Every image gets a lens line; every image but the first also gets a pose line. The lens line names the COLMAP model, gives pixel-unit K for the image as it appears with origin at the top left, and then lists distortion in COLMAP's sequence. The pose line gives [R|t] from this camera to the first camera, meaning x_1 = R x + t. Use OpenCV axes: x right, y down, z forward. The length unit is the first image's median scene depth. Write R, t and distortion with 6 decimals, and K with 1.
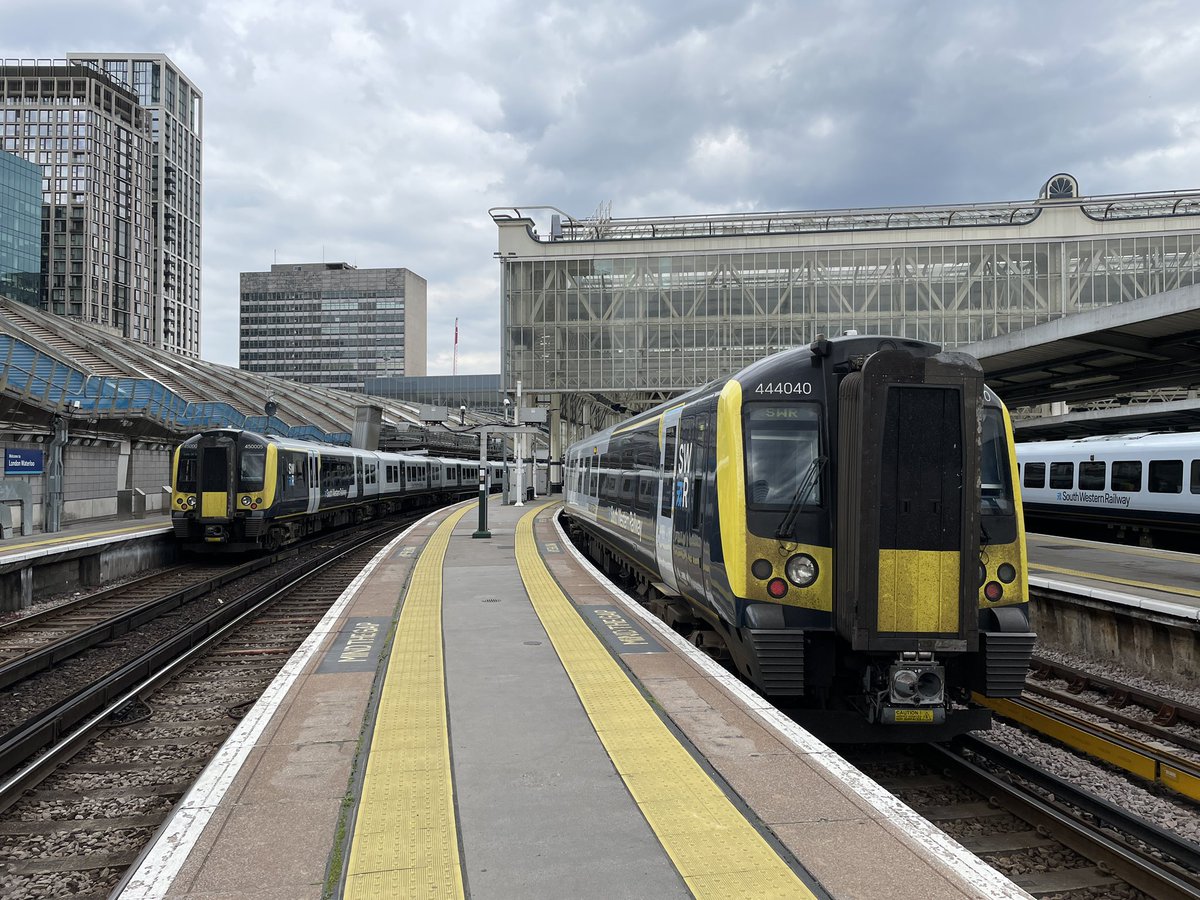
lens RADIAL K [[888.0, 0, 600.2], [0, 888.0, 450.4], [0, 0, 1]] dist [0.073958, 0.000061]
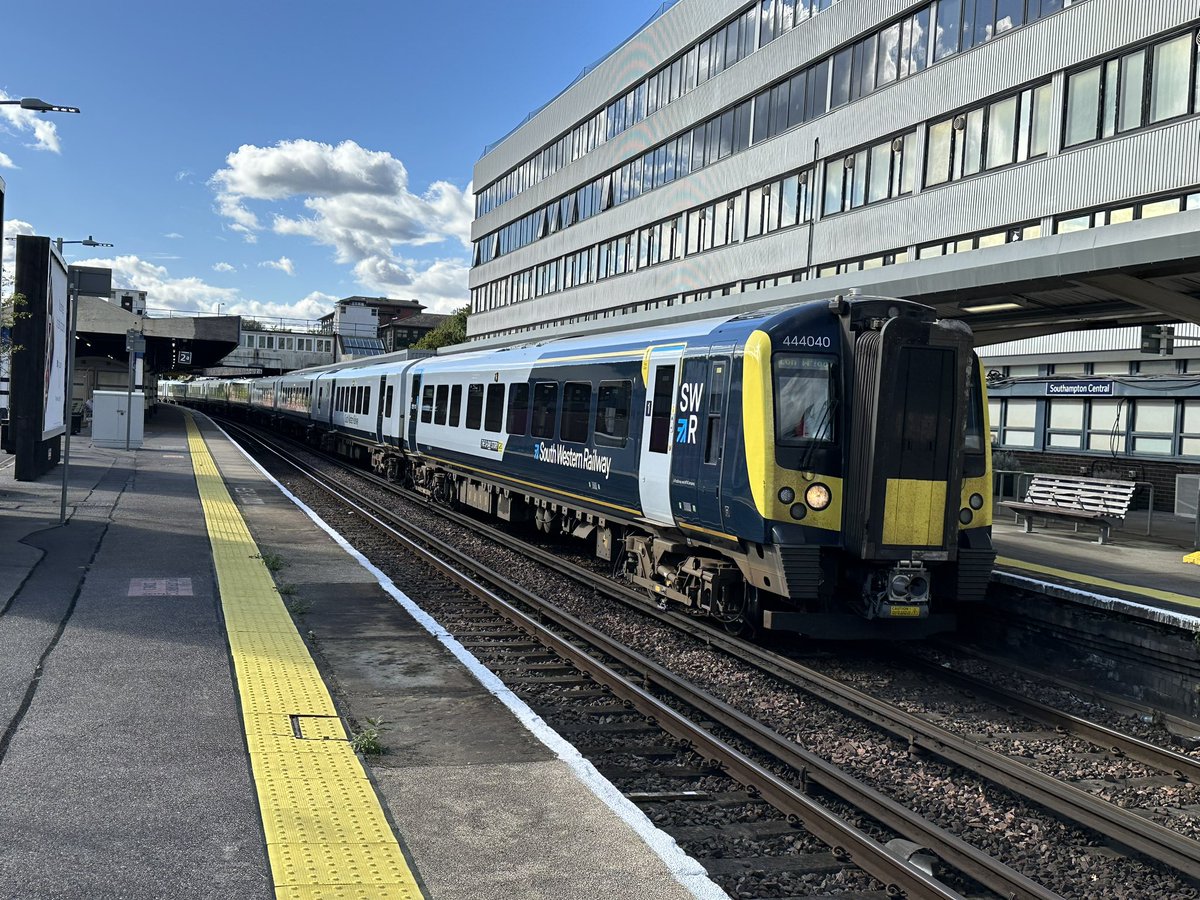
lens RADIAL K [[1309.1, 0, 600.0], [0, 1309.1, 450.0], [0, 0, 1]] dist [0.154658, -0.297127]
pose [[0.978185, 0.027155, 0.205954, -0.427958], [-0.038992, 0.997799, 0.053635, -0.010084], [-0.204044, -0.060496, 0.977091, -0.657133]]
